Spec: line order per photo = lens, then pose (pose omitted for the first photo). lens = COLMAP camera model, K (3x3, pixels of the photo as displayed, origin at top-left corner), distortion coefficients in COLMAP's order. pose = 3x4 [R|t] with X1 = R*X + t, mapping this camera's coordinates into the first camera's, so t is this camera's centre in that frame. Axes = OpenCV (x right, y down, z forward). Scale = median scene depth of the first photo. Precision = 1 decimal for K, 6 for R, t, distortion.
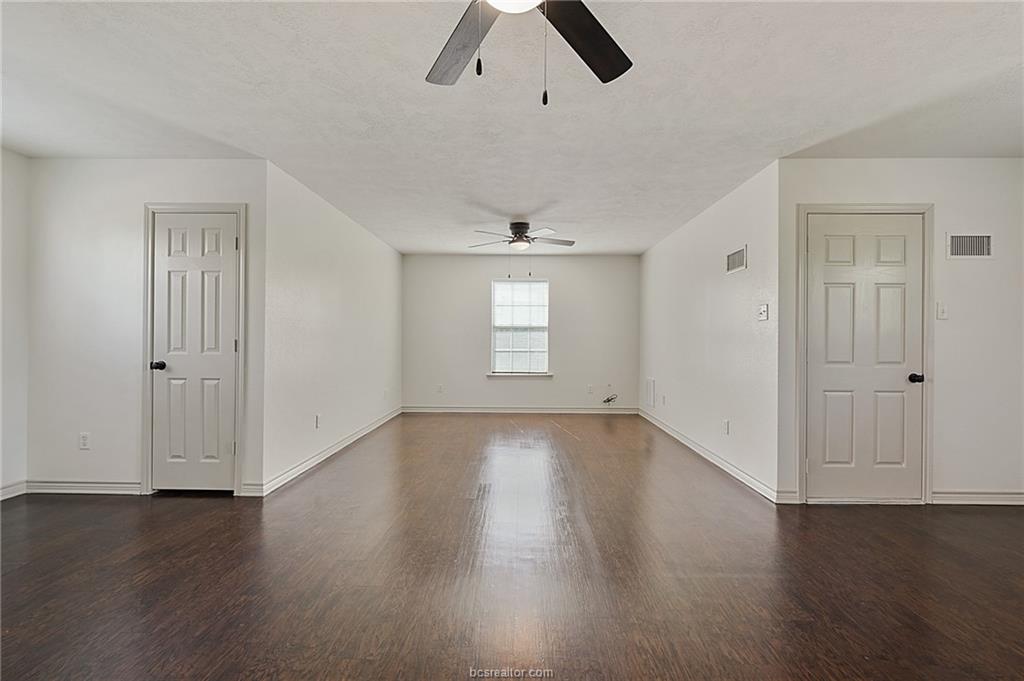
lens RADIAL K [[436.2, 0, 512.0], [0, 436.2, 340.5], [0, 0, 1]] dist [-0.000545, -0.000019]
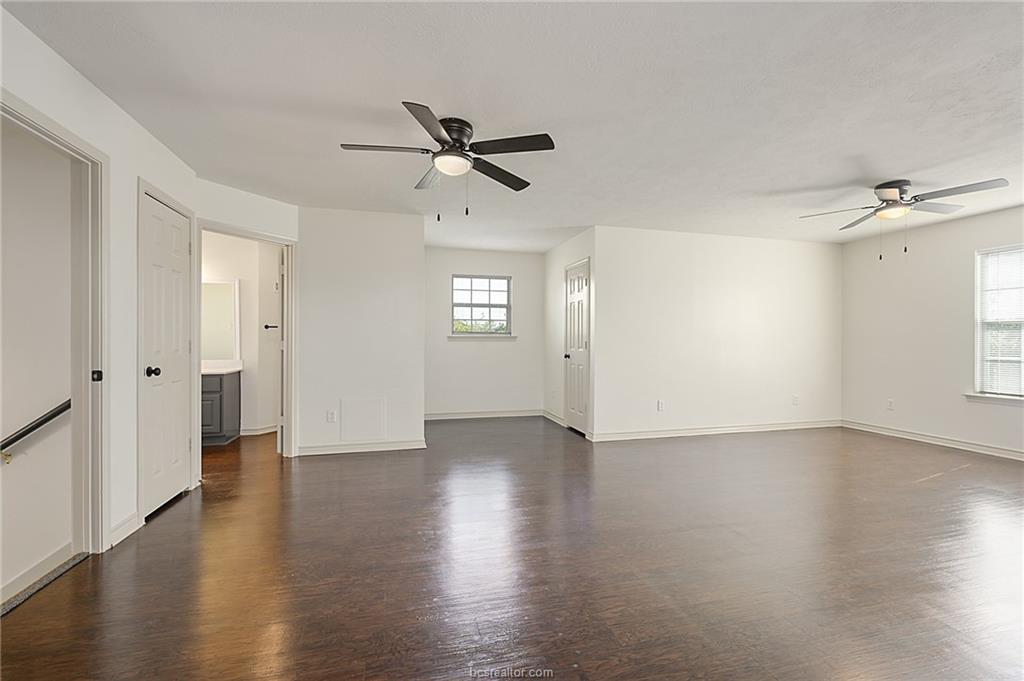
lens RADIAL K [[436.2, 0, 512.0], [0, 436.2, 340.5], [0, 0, 1]] dist [-0.000545, -0.000019]
pose [[0.276135, -0.002570, -0.961115, 0.403614], [-0.006844, 0.999966, -0.004640, 0.002735], [0.961094, 0.007859, 0.276108, 0.138783]]
